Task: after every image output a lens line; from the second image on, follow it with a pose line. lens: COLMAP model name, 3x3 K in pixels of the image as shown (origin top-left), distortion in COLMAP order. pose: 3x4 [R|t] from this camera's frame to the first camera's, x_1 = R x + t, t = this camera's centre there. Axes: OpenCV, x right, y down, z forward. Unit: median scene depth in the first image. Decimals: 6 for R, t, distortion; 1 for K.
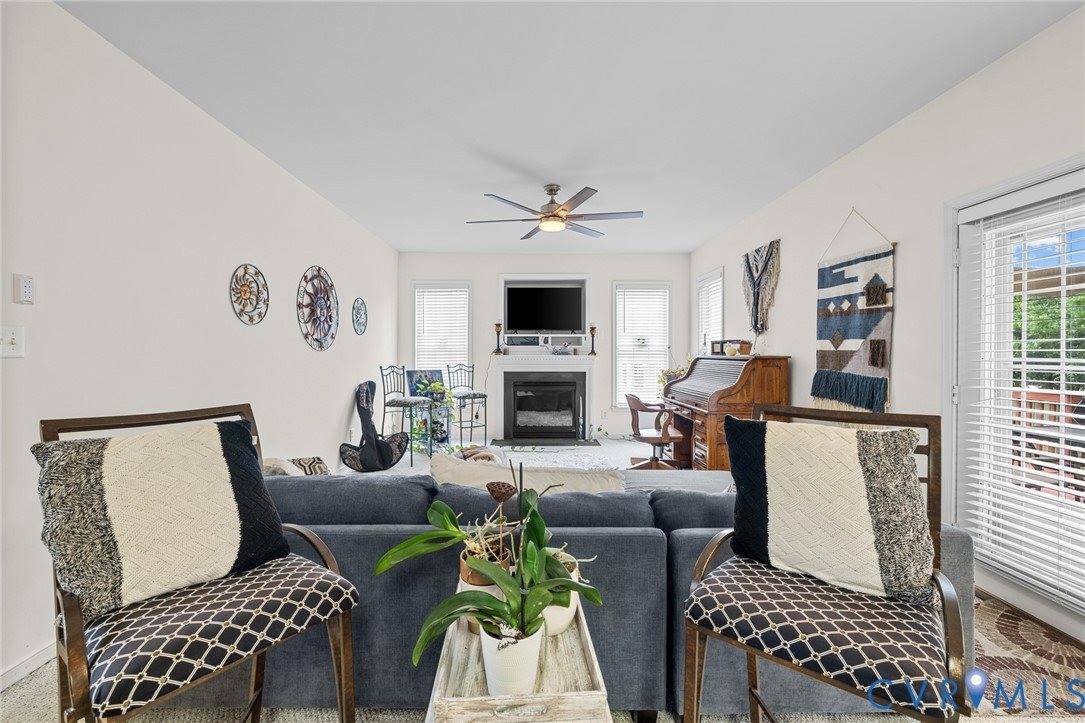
lens RADIAL K [[465.6, 0, 548.6], [0, 465.6, 355.3], [0, 0, 1]] dist [0.007639, -0.000474]
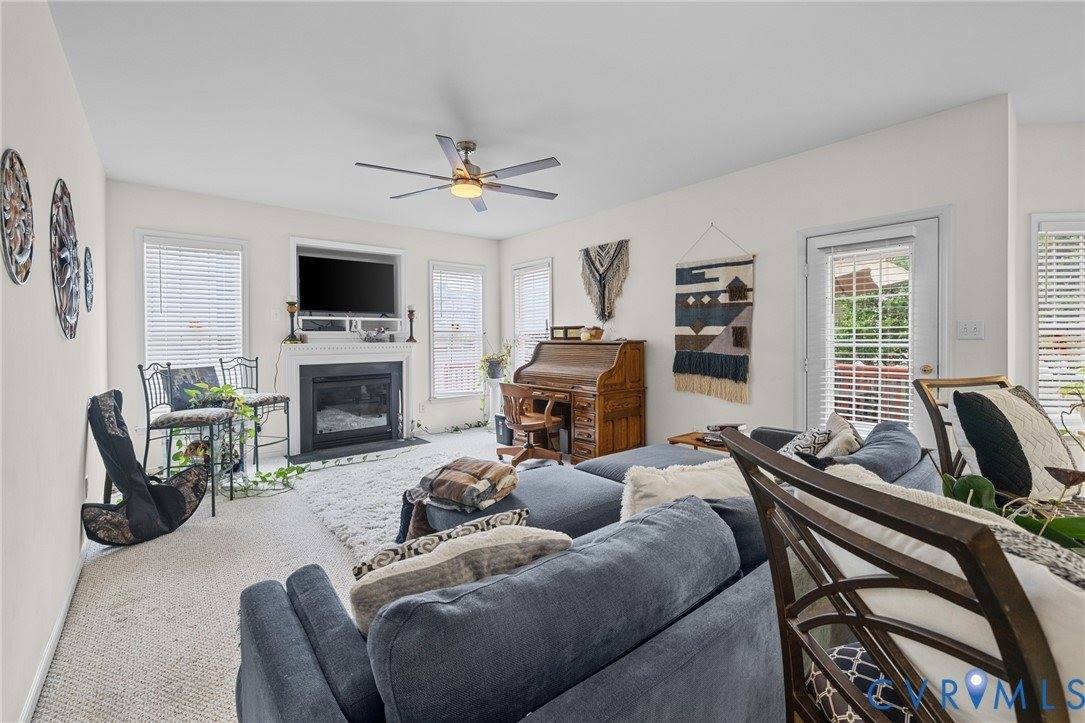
lens RADIAL K [[465.6, 0, 550.7], [0, 465.6, 342.0], [0, 0, 1]] dist [0.007639, -0.000474]
pose [[0.774364, -0.012865, 0.632610, -0.366080], [0.012597, 0.999909, 0.004914, -0.002074], [-0.632615, 0.004163, 0.774455, 0.210257]]
